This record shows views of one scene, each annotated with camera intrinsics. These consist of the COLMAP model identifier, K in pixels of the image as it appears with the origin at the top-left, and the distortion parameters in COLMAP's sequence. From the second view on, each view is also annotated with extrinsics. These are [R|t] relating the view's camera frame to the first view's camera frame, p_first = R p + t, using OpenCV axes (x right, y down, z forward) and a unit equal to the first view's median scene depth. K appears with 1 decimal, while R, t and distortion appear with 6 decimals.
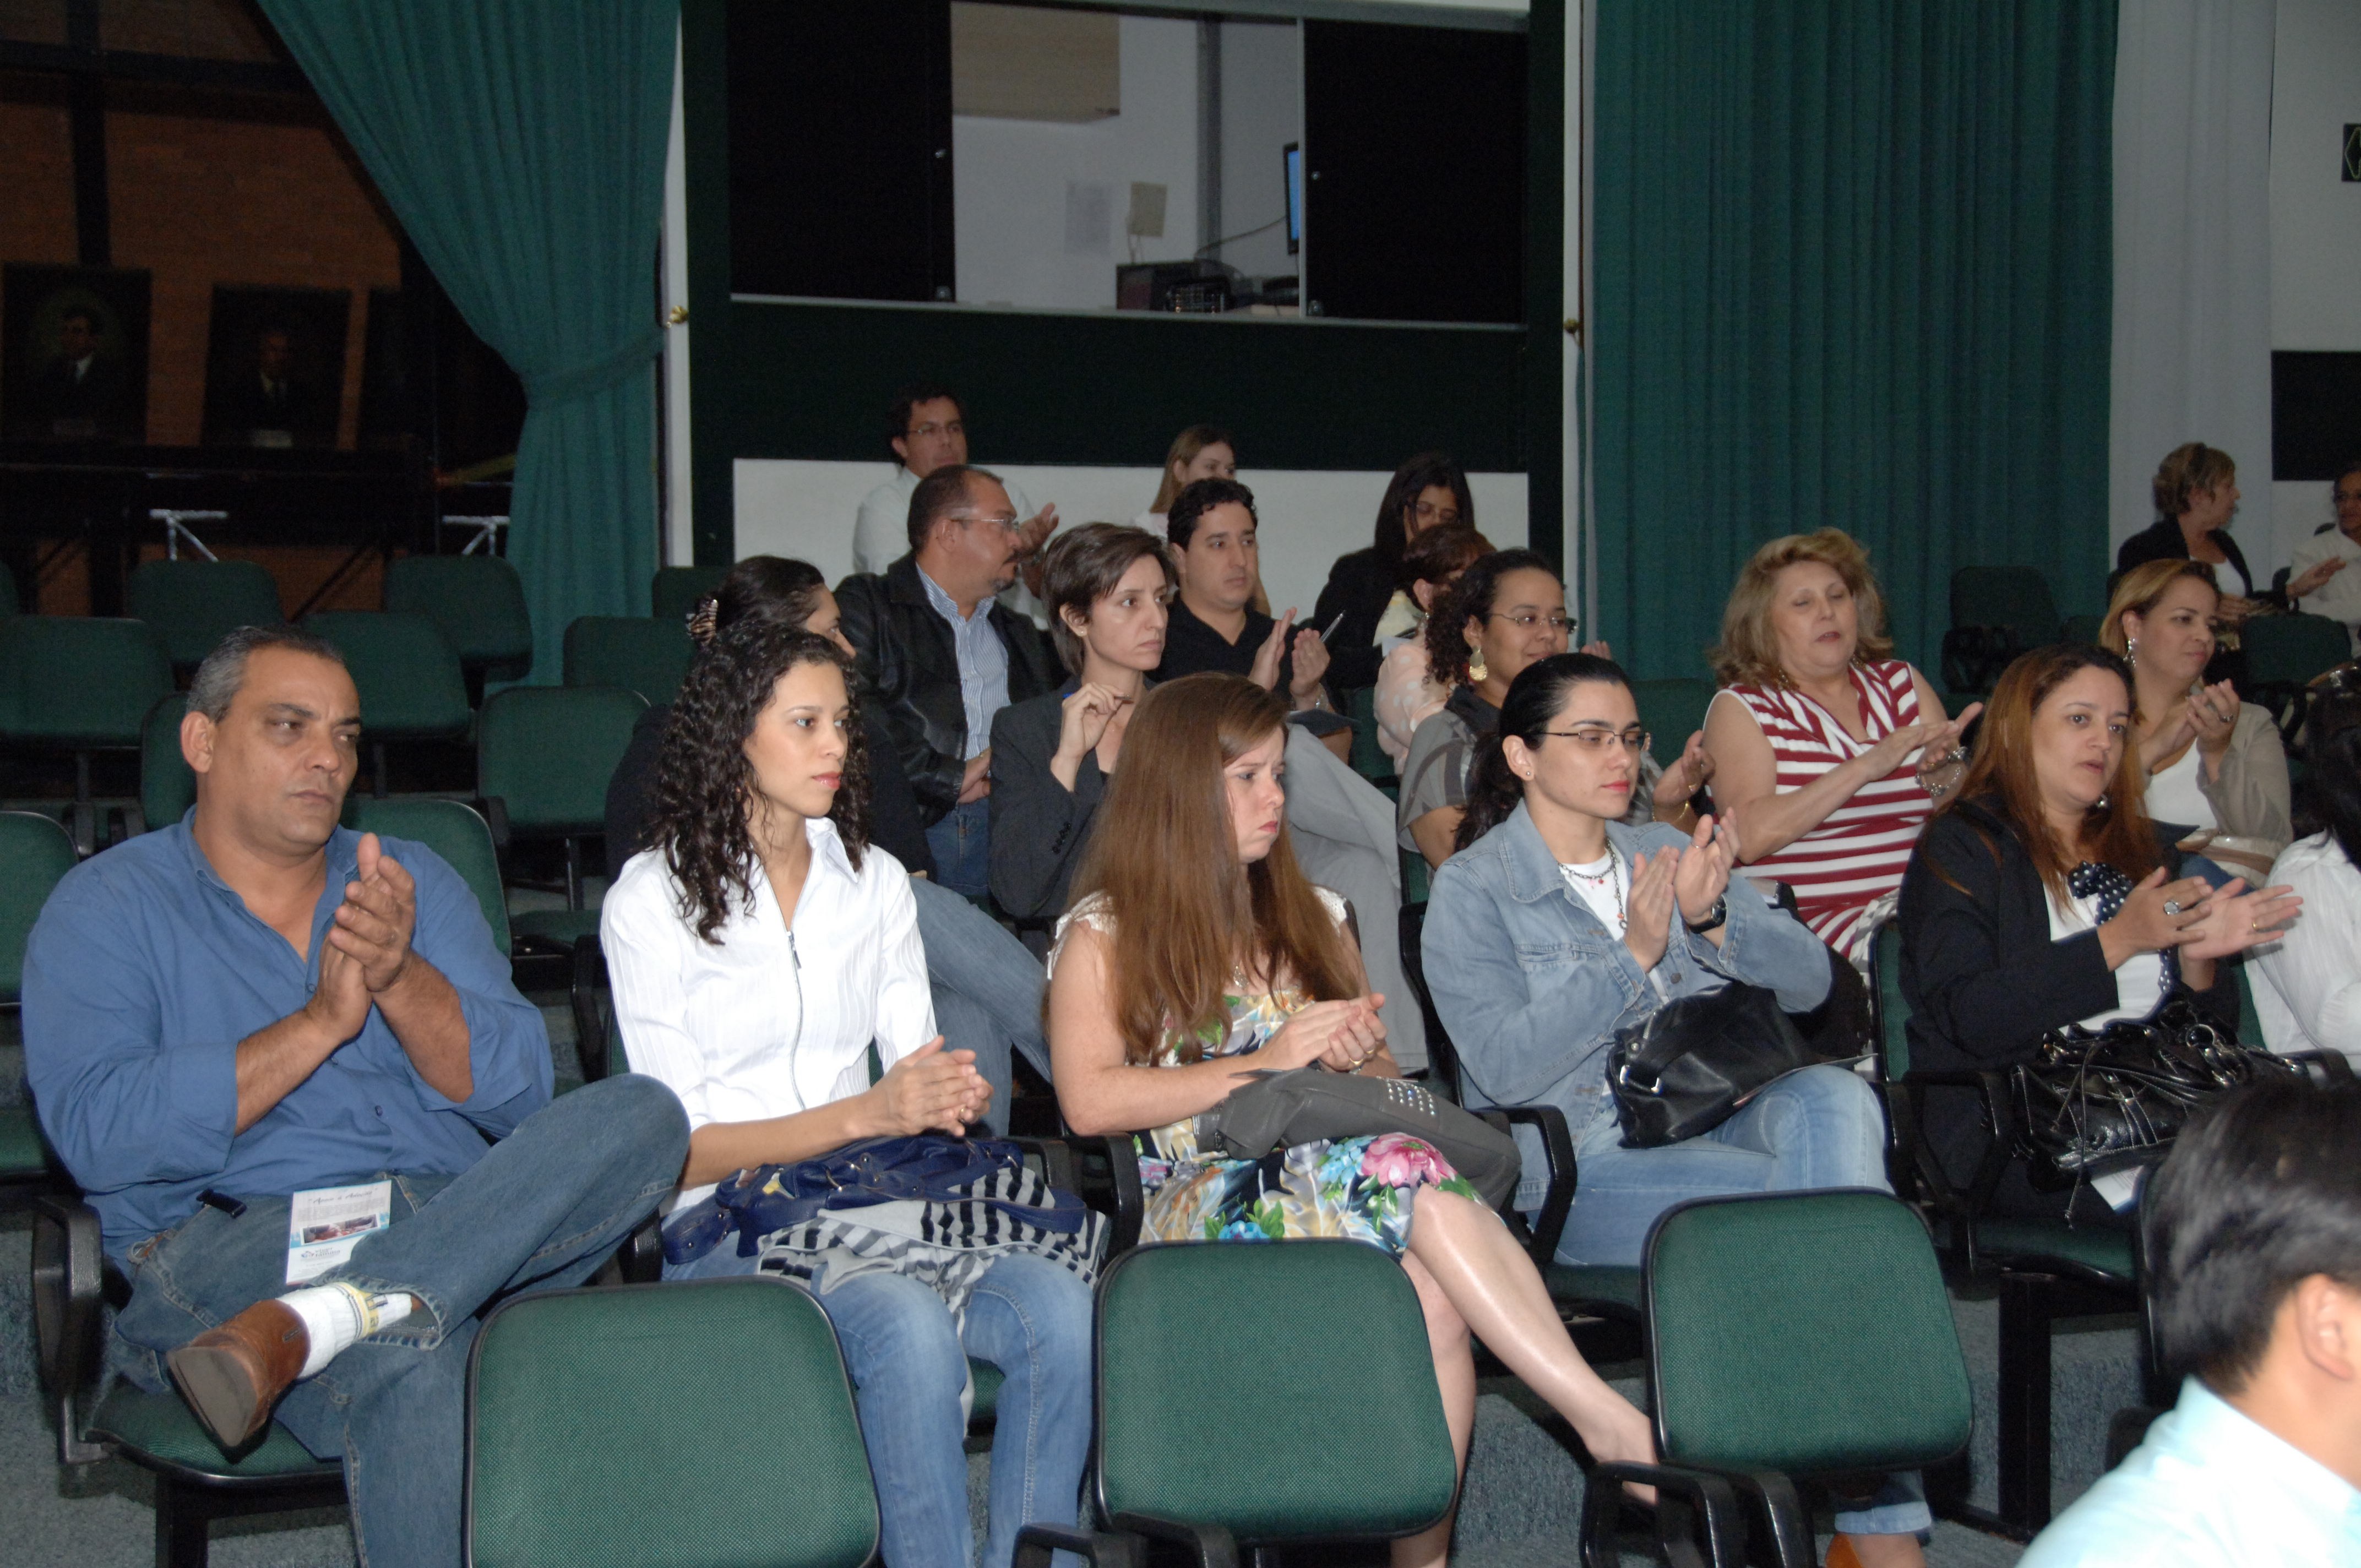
lens RADIAL K [[3828.9, 0, 1180.5], [0, 3828.9, 784.0], [0, 0, 1]] dist [0.125051, 1.238167]
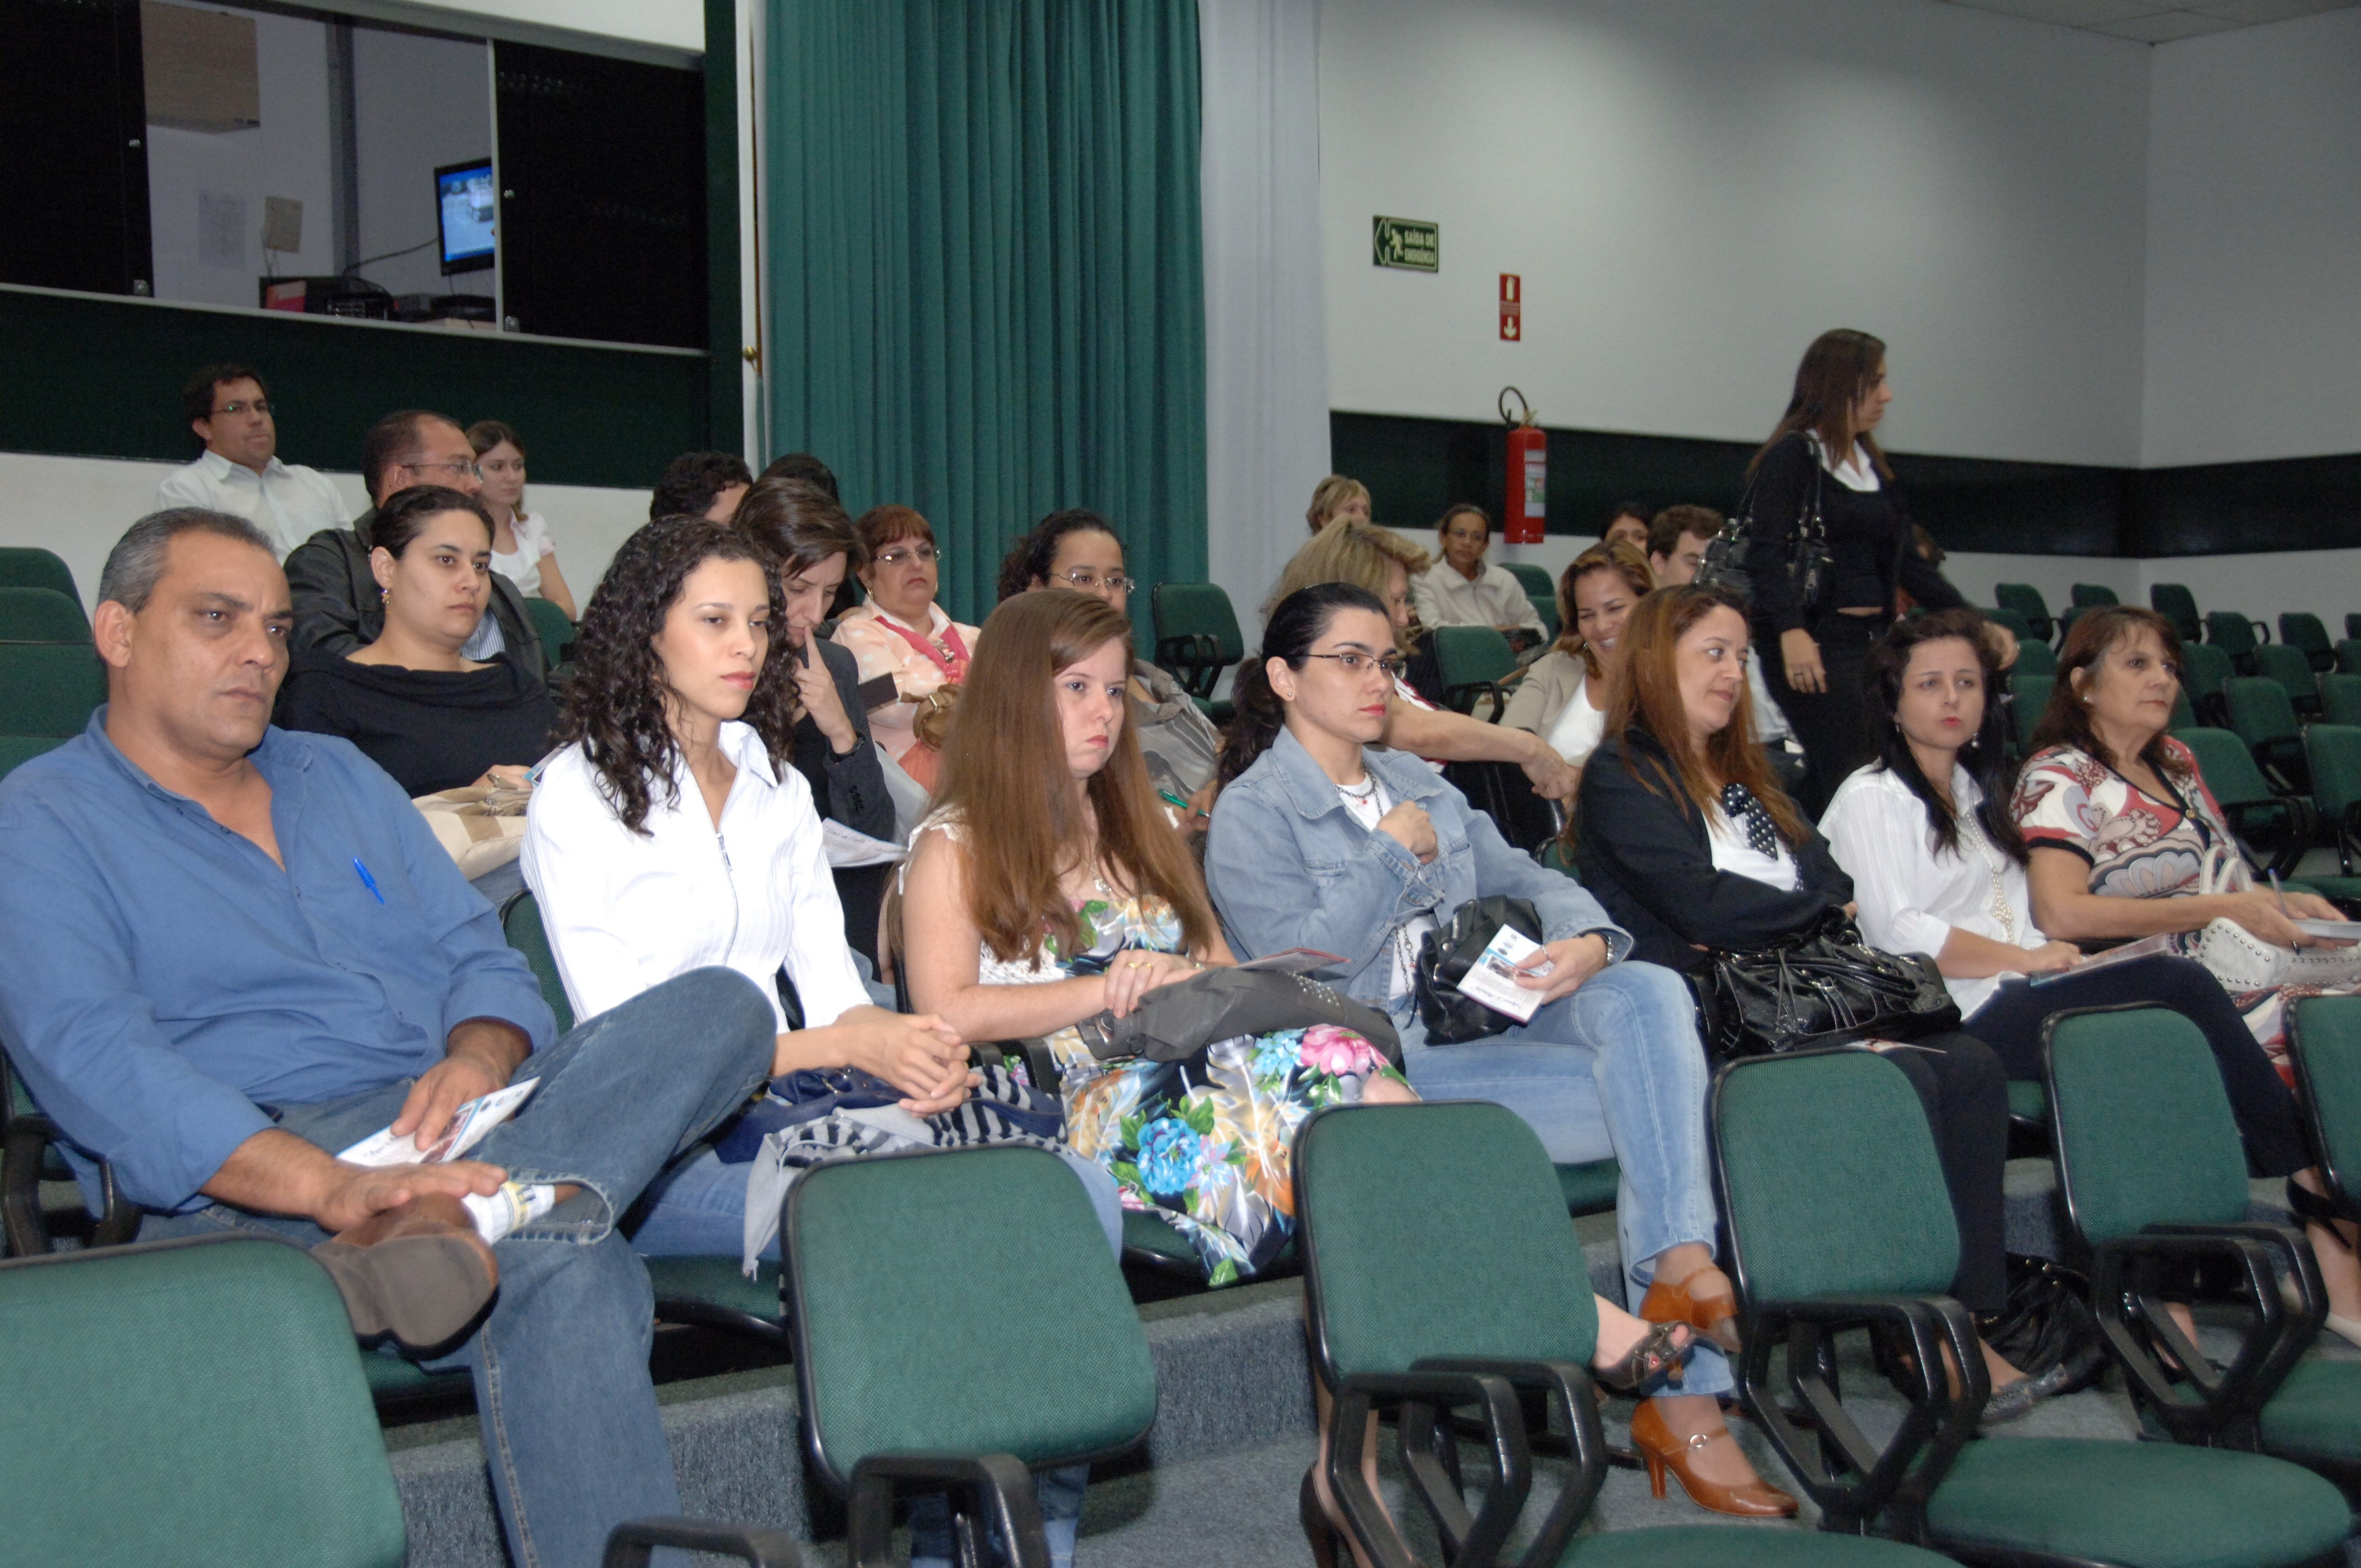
lens RADIAL K [[3581.6, 0, 1182.5], [0, 3581.6, 857.8], [0, 0, 1]] dist [0.027958, 0.943738]
pose [[0.949229, -0.010032, 0.314426, -0.254271], [0.009081, 0.999949, 0.004490, 0.038759], [-0.314455, -0.001407, 0.949271, 0.102211]]
